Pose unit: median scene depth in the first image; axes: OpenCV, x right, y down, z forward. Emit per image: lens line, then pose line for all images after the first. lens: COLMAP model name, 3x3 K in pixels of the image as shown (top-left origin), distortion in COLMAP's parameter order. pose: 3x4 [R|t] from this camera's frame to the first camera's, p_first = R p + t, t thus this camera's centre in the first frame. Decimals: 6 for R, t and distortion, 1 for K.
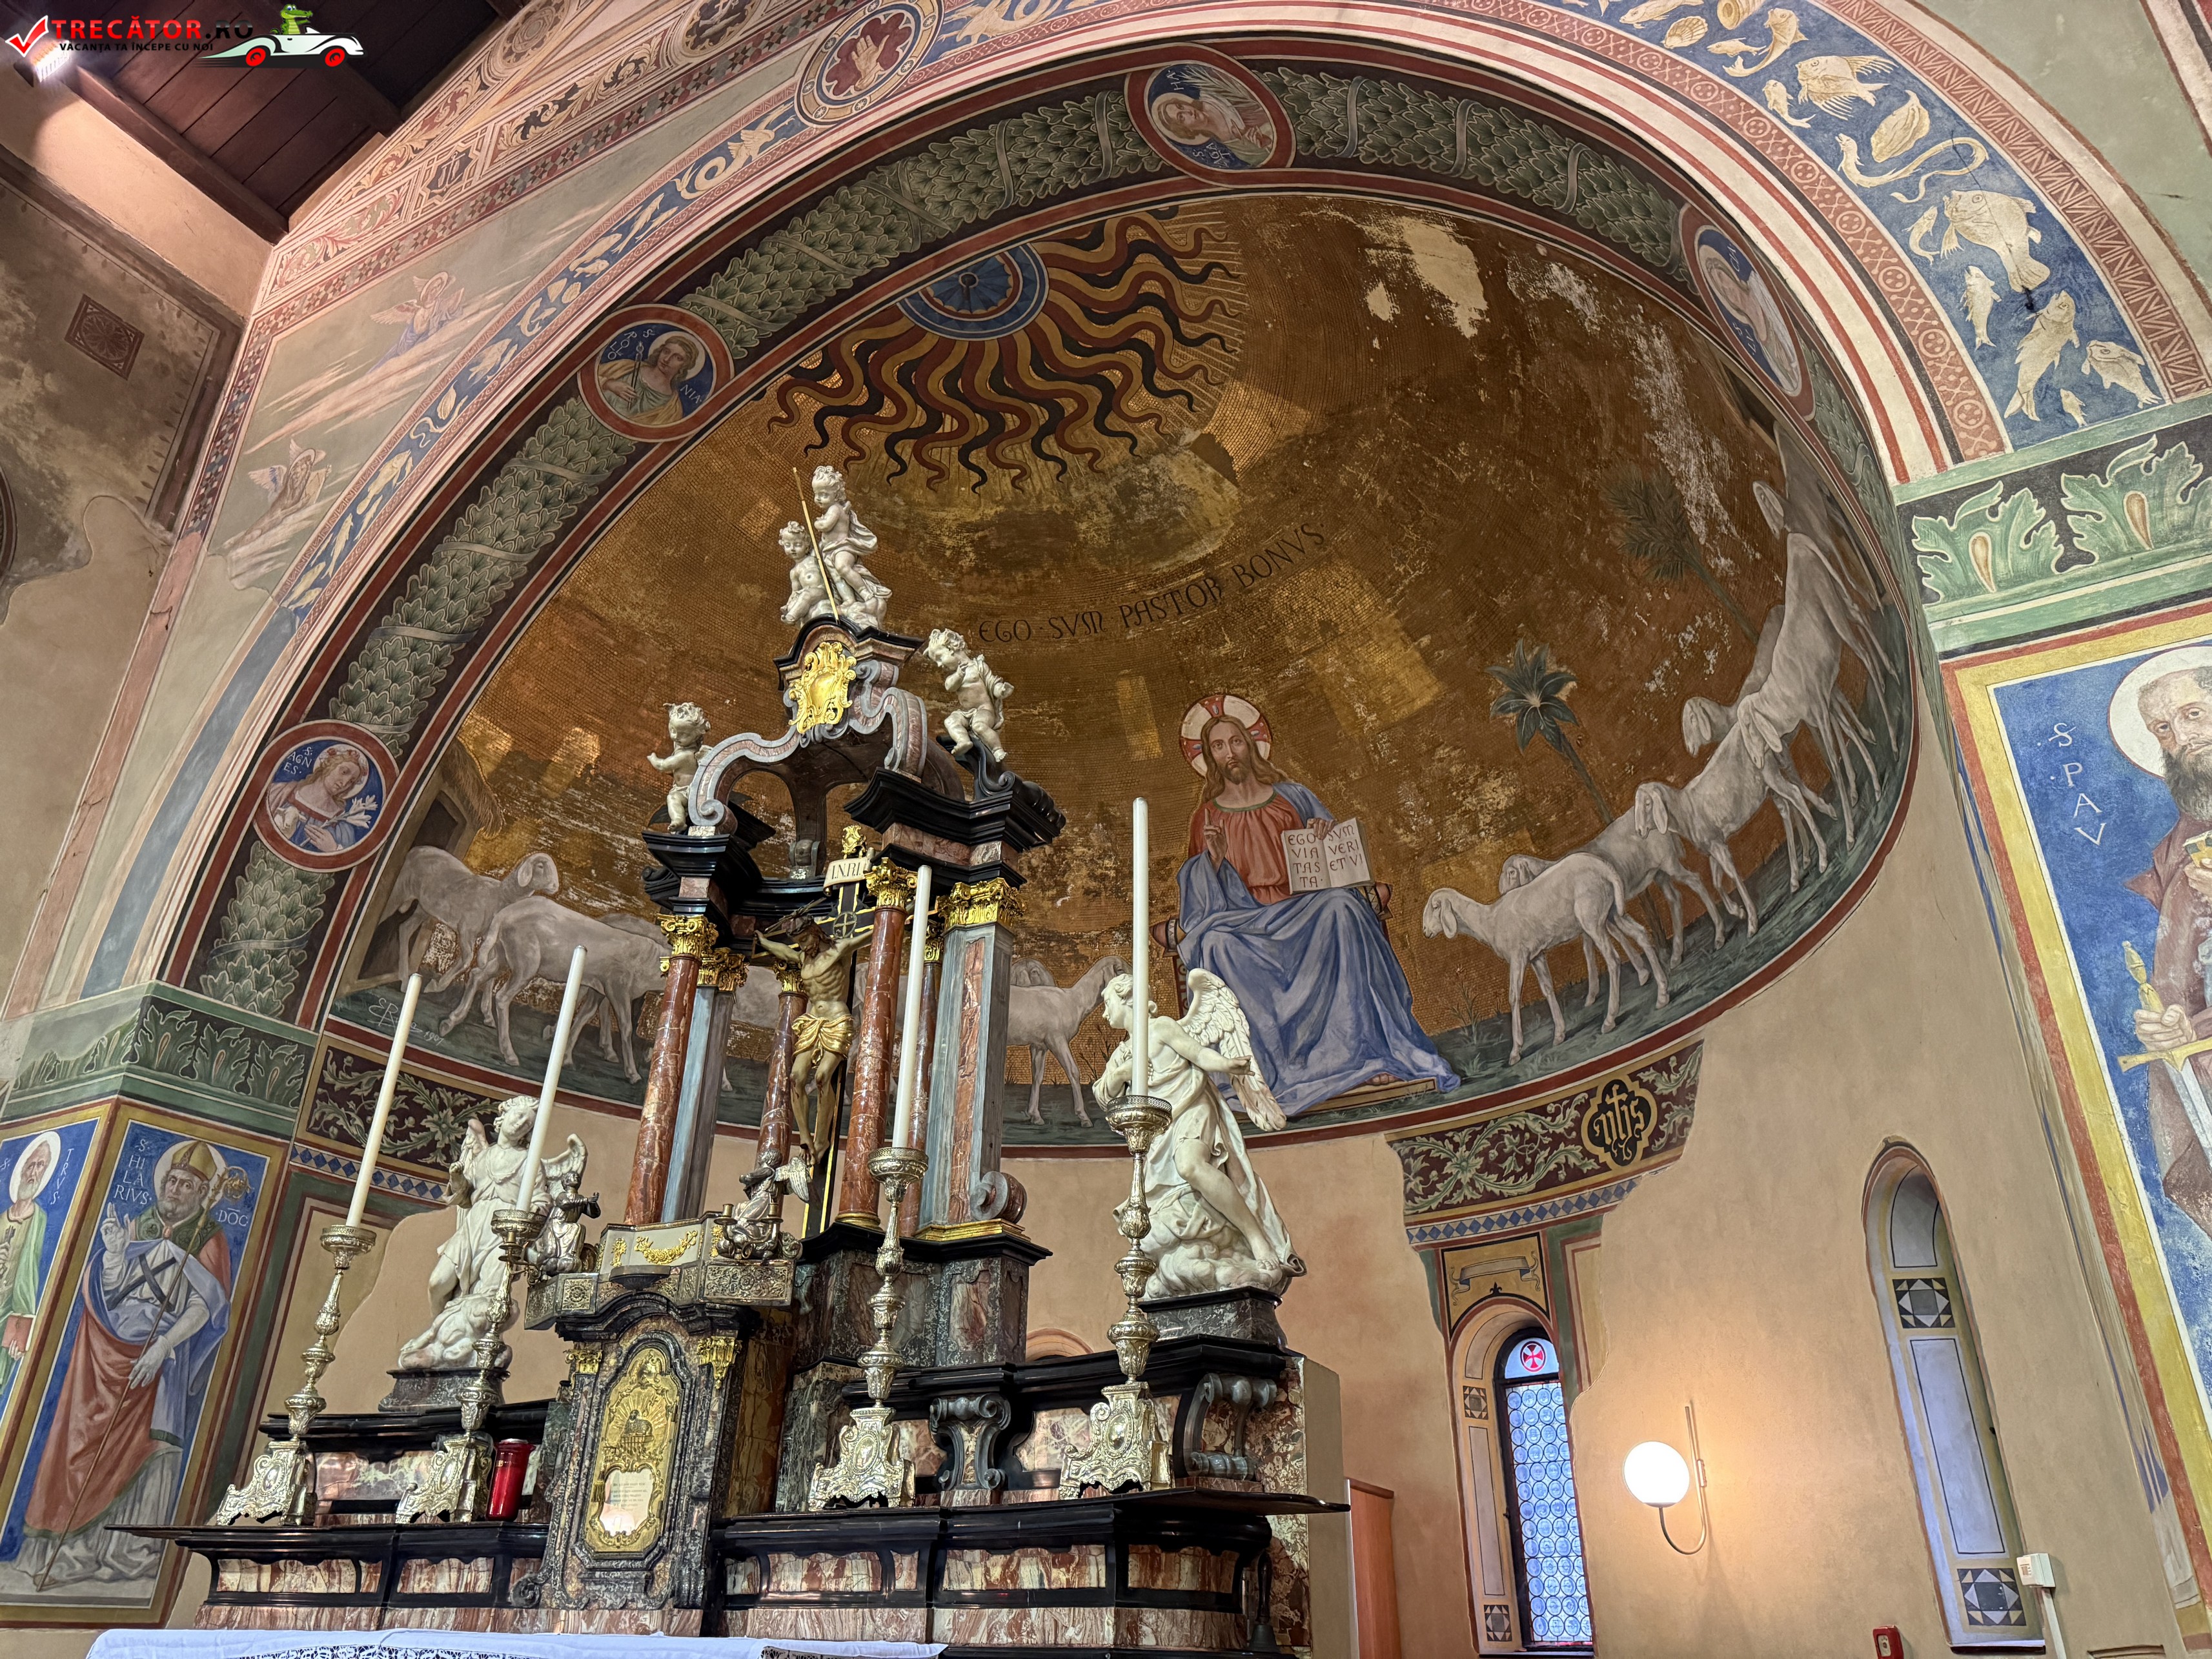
lens RADIAL K [[1561.7, 0, 1108.6], [0, 1561.7, 824.3], [0, 0, 1]] dist [0.048535, -0.055006]
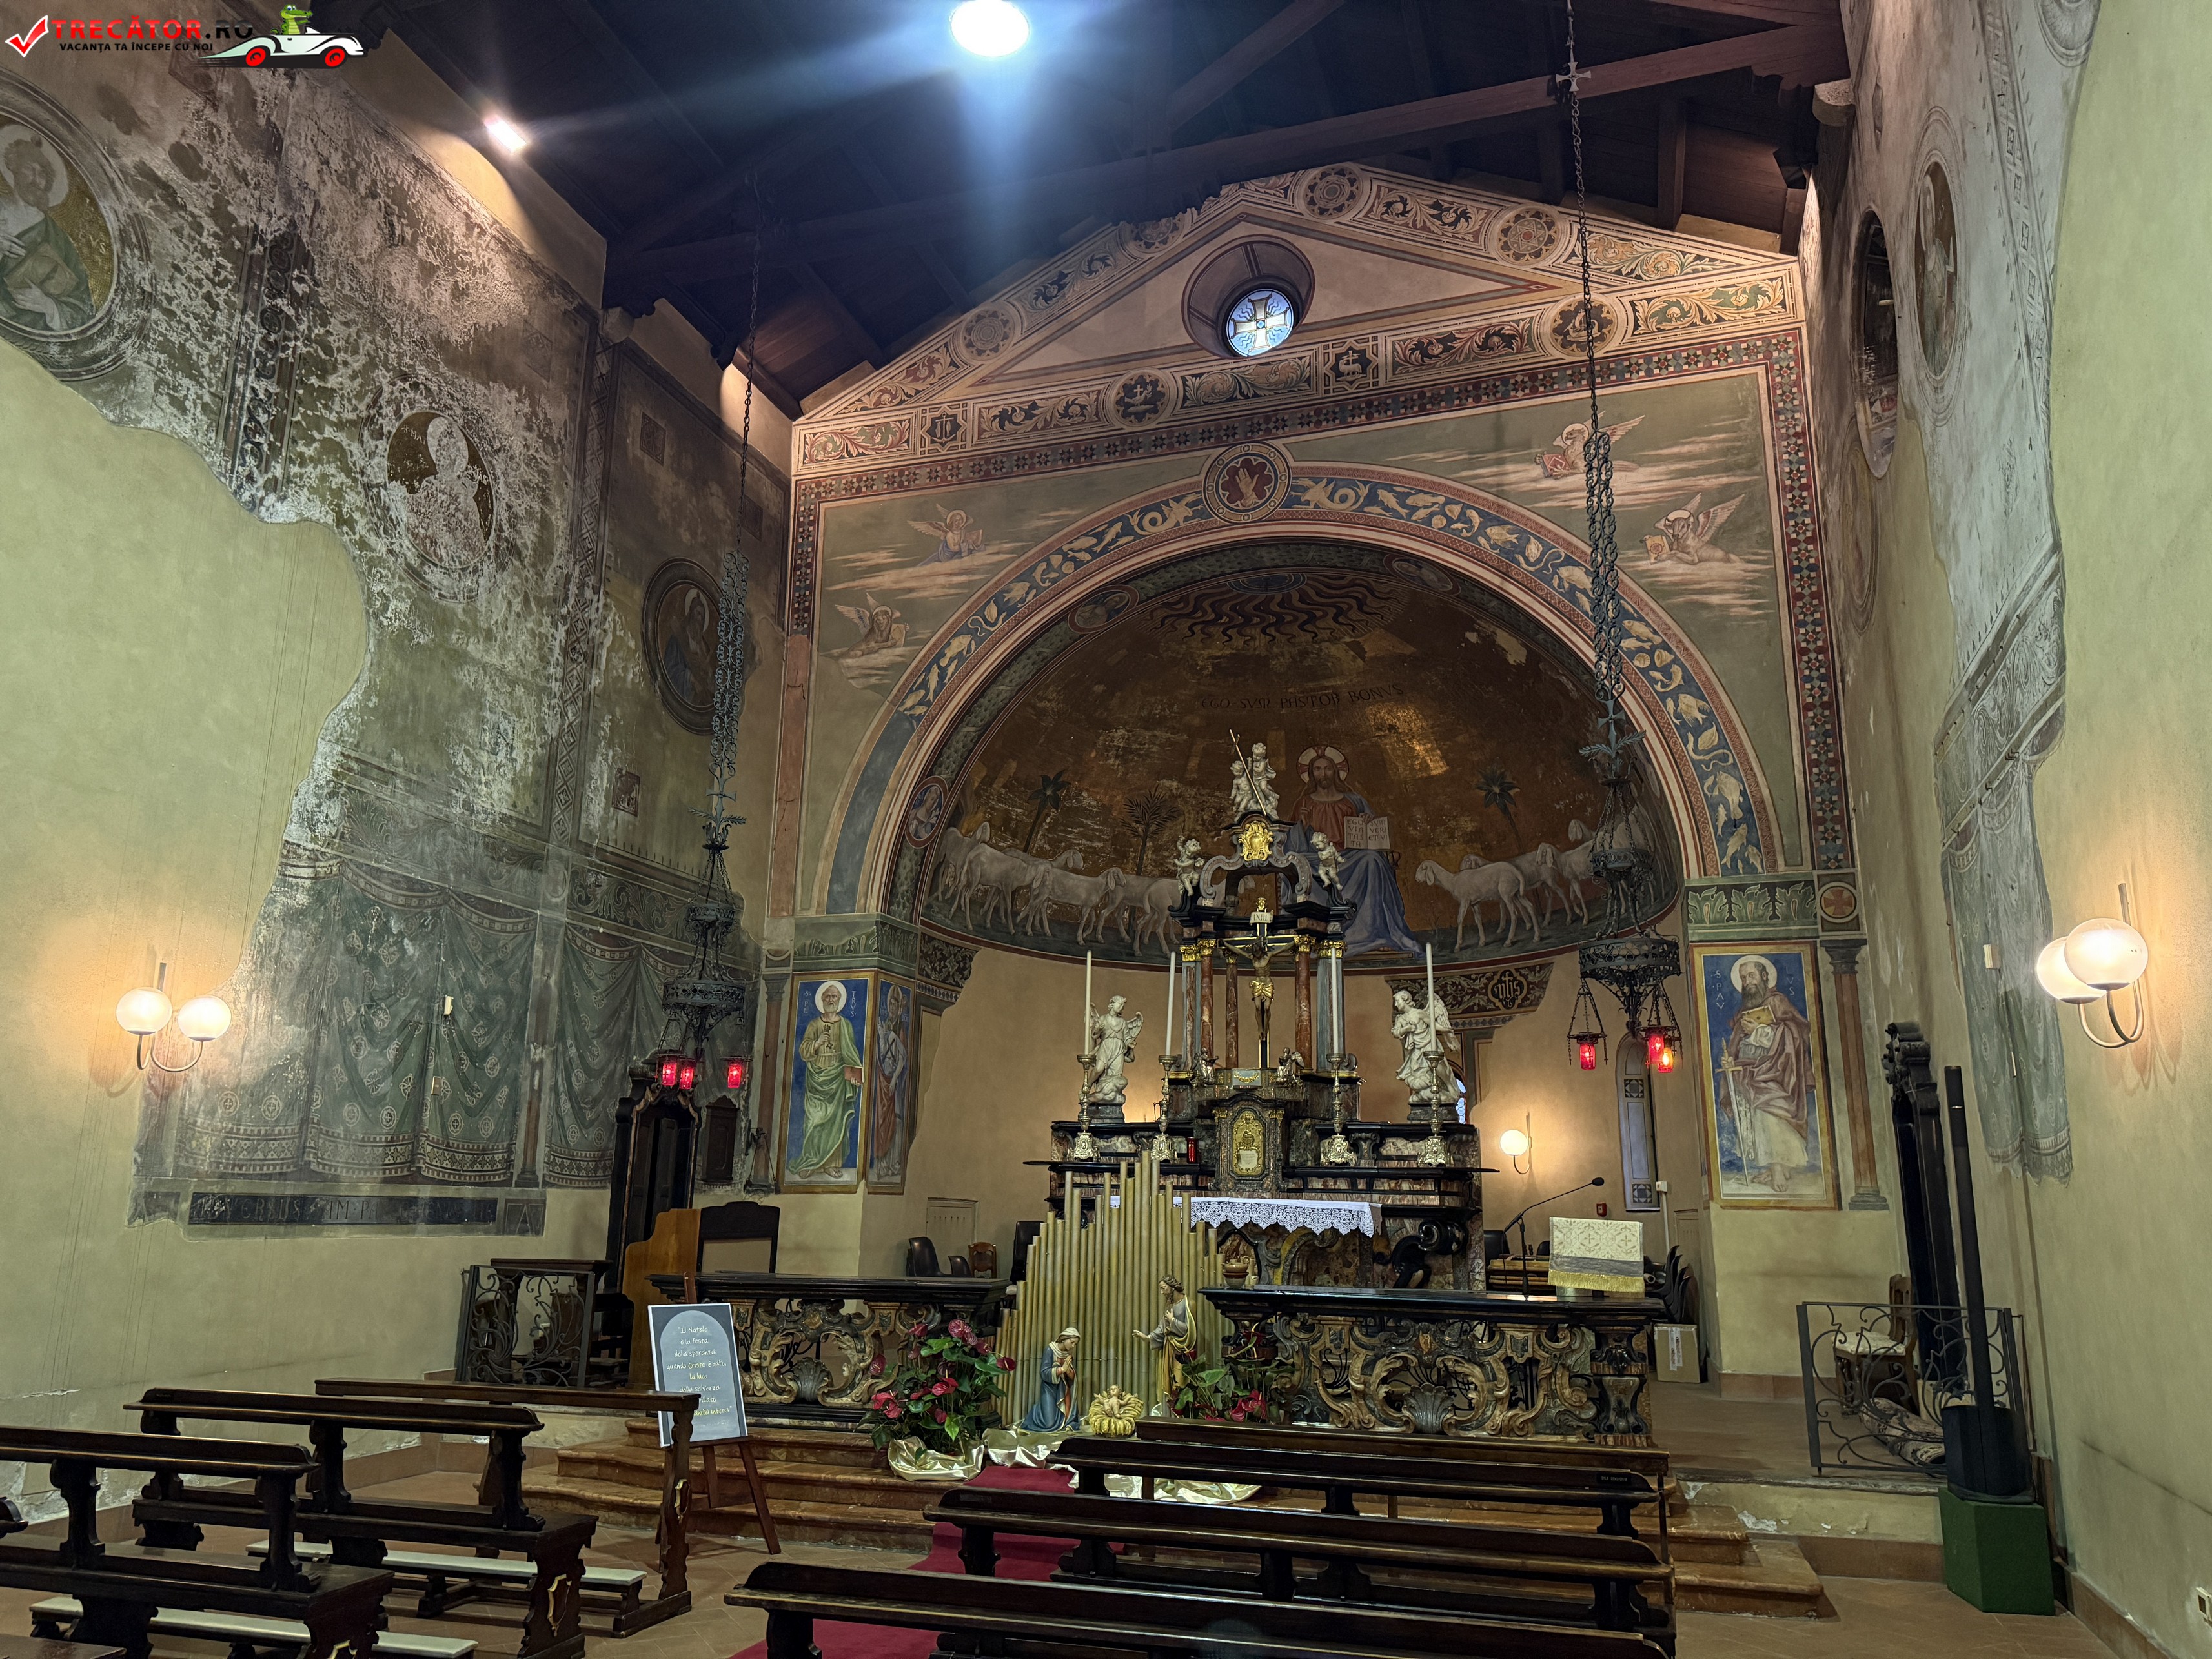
lens RADIAL K [[1561.7, 0, 1092.9], [0, 1561.7, 833.1], [0, 0, 1]] dist [0.048535, -0.055006]
pose [[0.982350, 0.052171, 0.179629, -0.719486], [-0.094317, 0.967455, 0.234810, -0.534458], [-0.161533, -0.247608, 0.955300, -1.043822]]
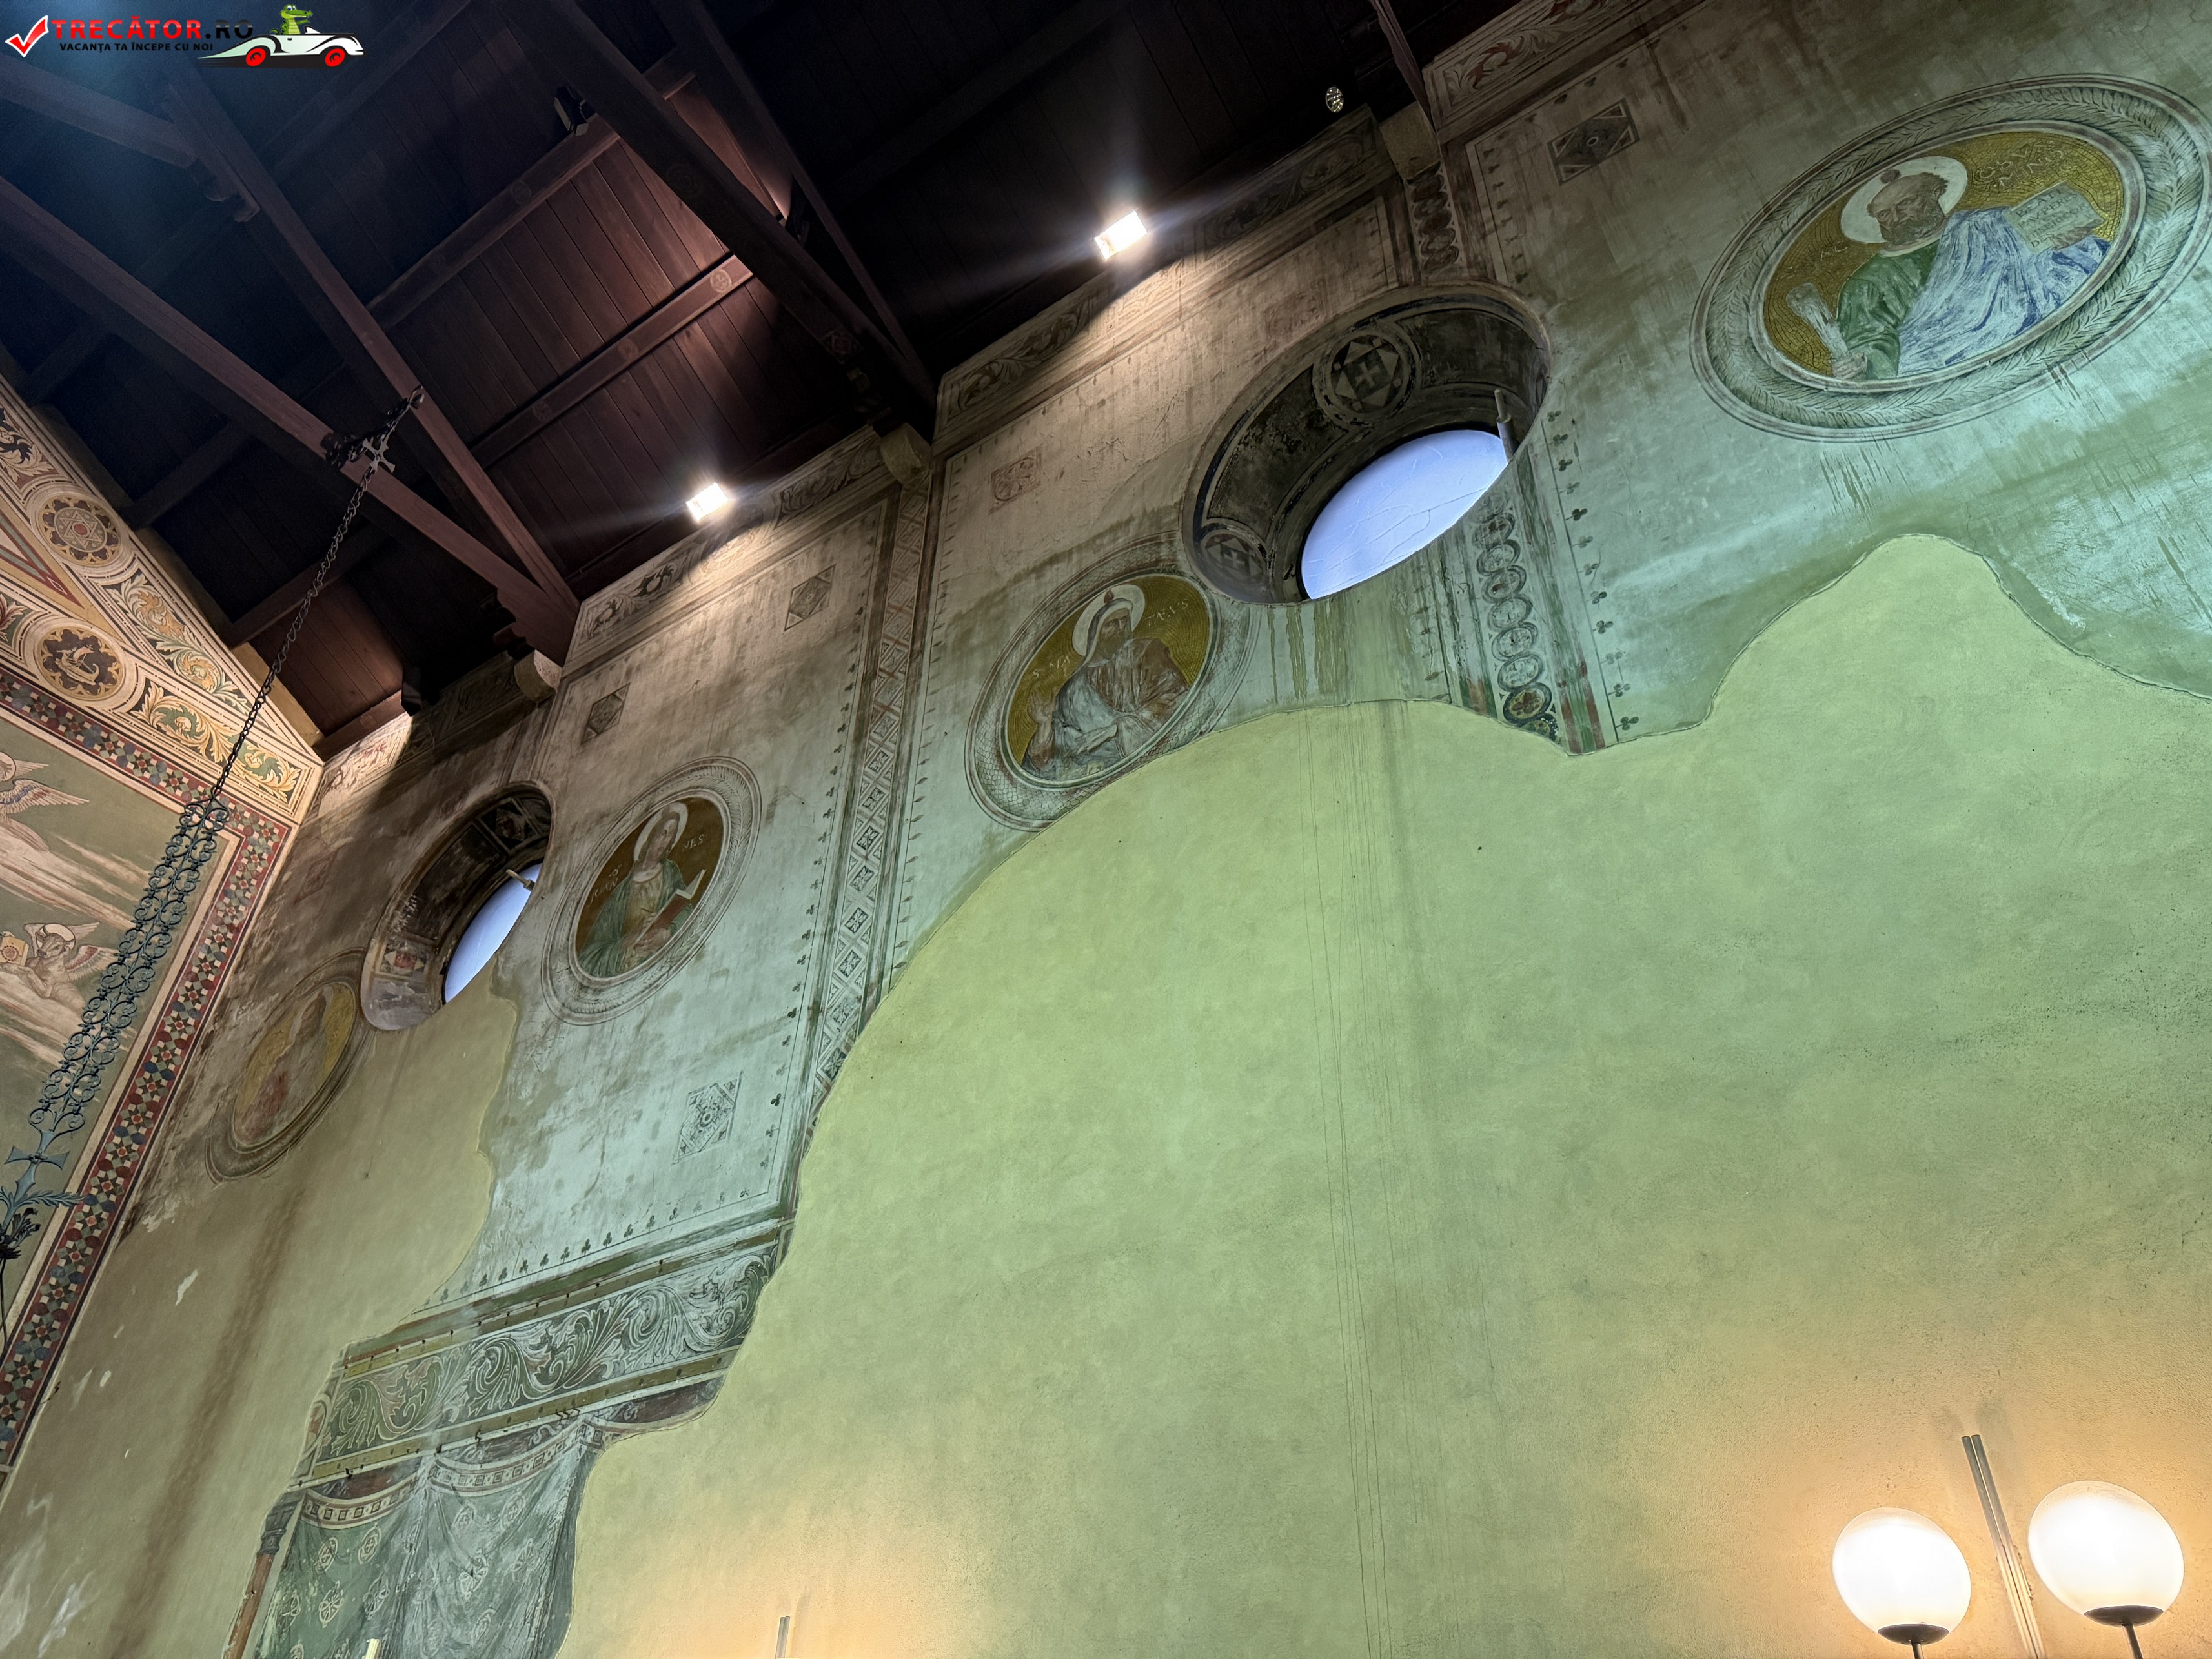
lens RADIAL K [[1561.7, 0, 1109.4], [0, 1561.7, 832.6], [0, 0, 1]] dist [0.048535, -0.055006]
pose [[0.106854, 0.611100, 0.784308, -0.812222], [-0.481174, 0.722082, -0.497061, -0.330601], [-0.870089, -0.324275, 0.371203, -0.614869]]
